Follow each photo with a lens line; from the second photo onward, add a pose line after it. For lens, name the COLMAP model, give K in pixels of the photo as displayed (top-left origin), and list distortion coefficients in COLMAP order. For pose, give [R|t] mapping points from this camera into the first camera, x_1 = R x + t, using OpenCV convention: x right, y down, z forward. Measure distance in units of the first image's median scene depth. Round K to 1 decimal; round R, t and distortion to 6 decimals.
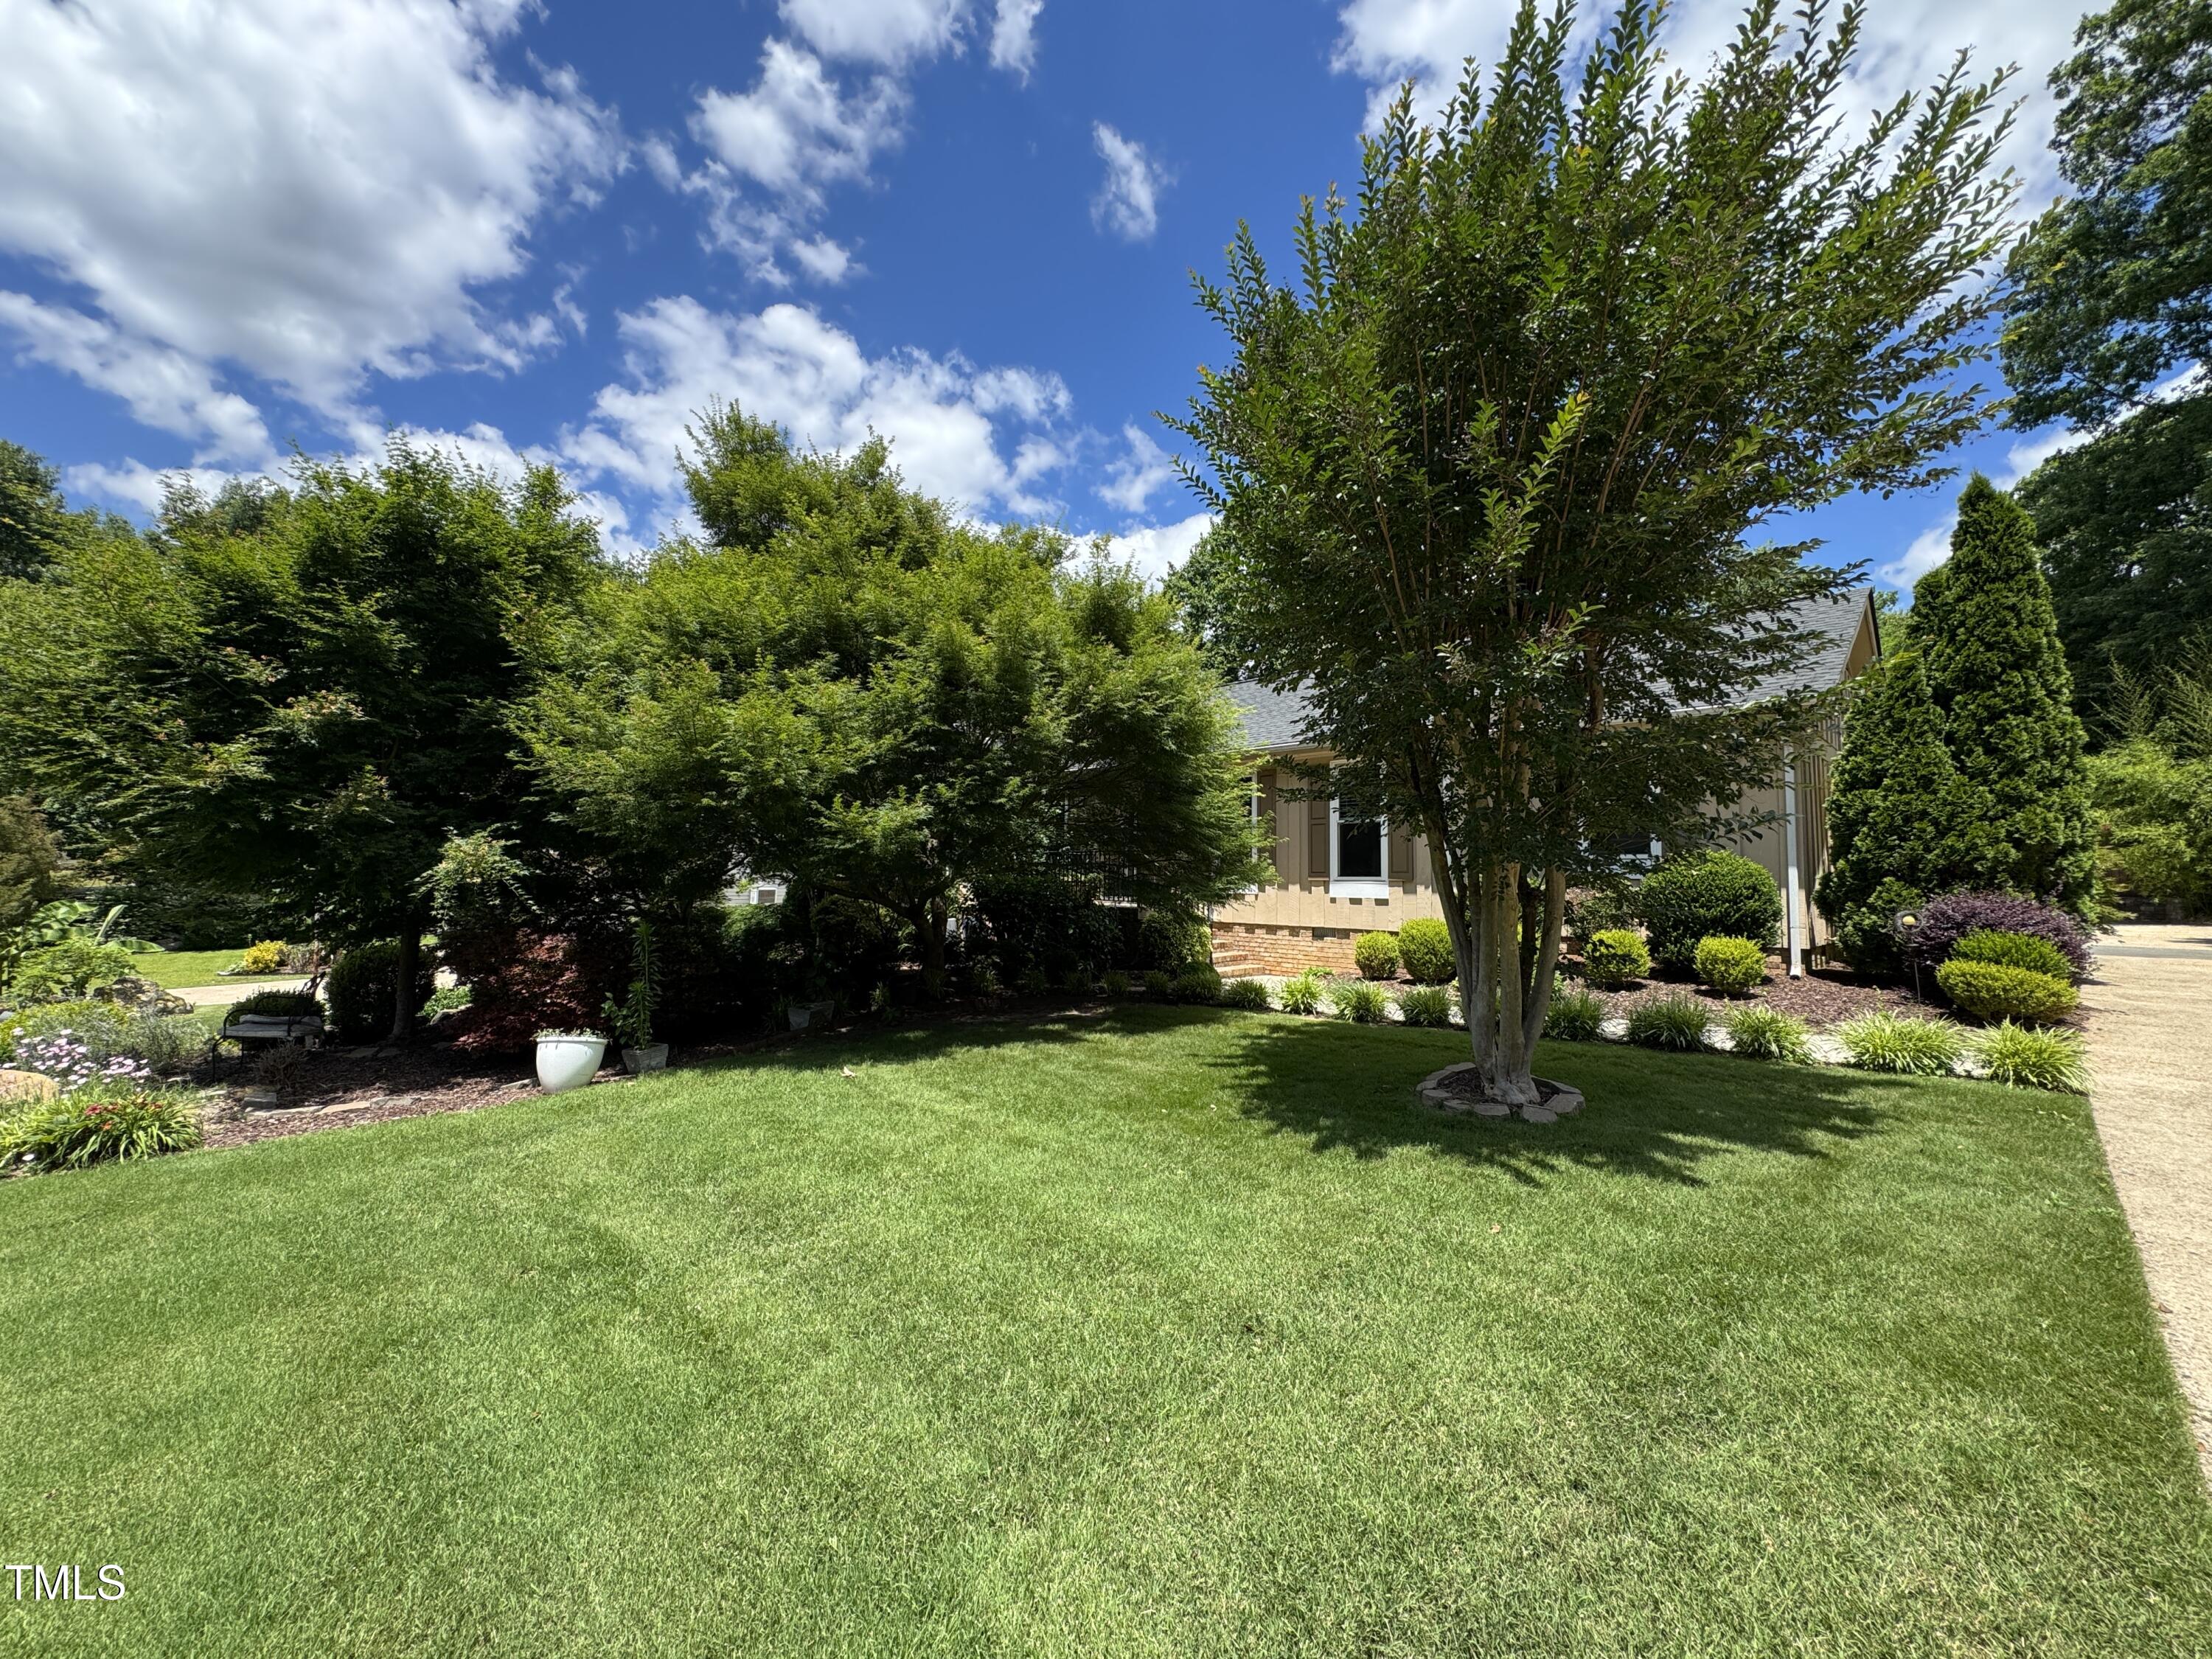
lens RADIAL K [[887.2, 0, 1106.0], [0, 887.2, 829.5], [0, 0, 1]] dist [-0.010483, 0.007153]
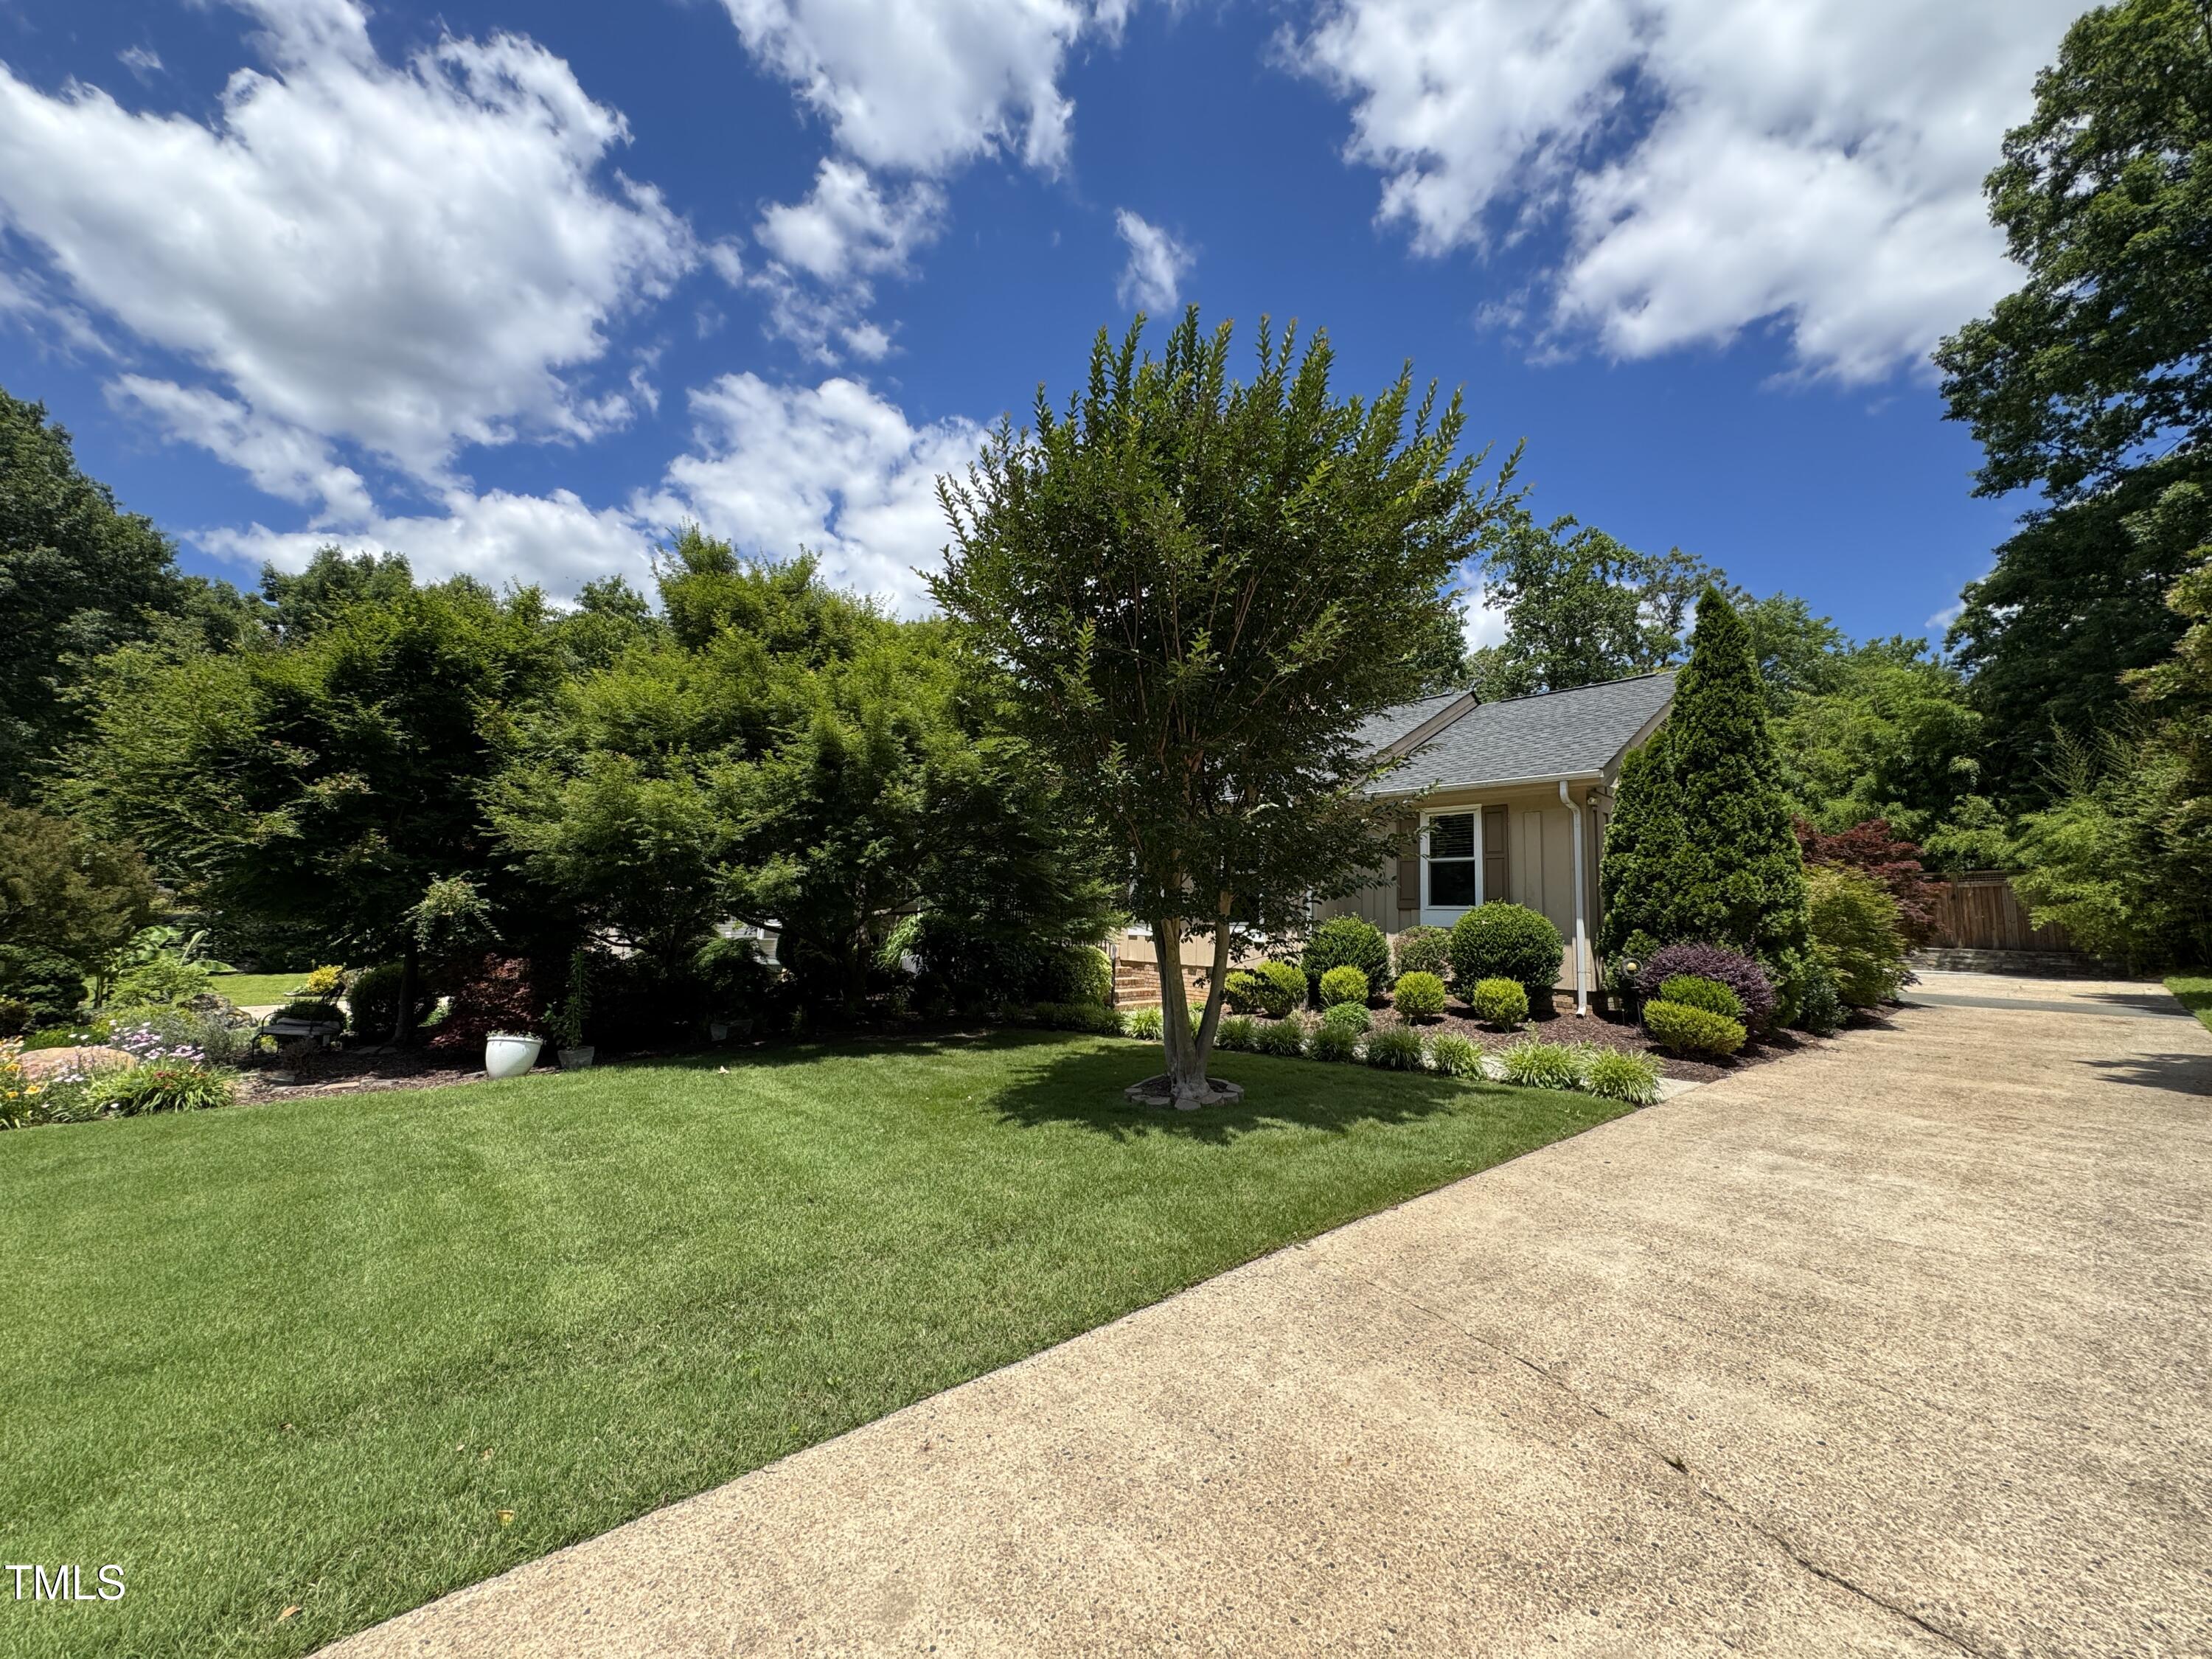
lens RADIAL K [[876.3, 0, 1106.0], [0, 876.3, 829.5], [0, 0, 1]] dist [-0.001748, 0.000603]
pose [[0.998419, 0.008915, -0.055500, 0.261097], [-0.011466, 0.998884, -0.045823, -0.016686], [0.055030, 0.046387, 0.997407, -0.193838]]
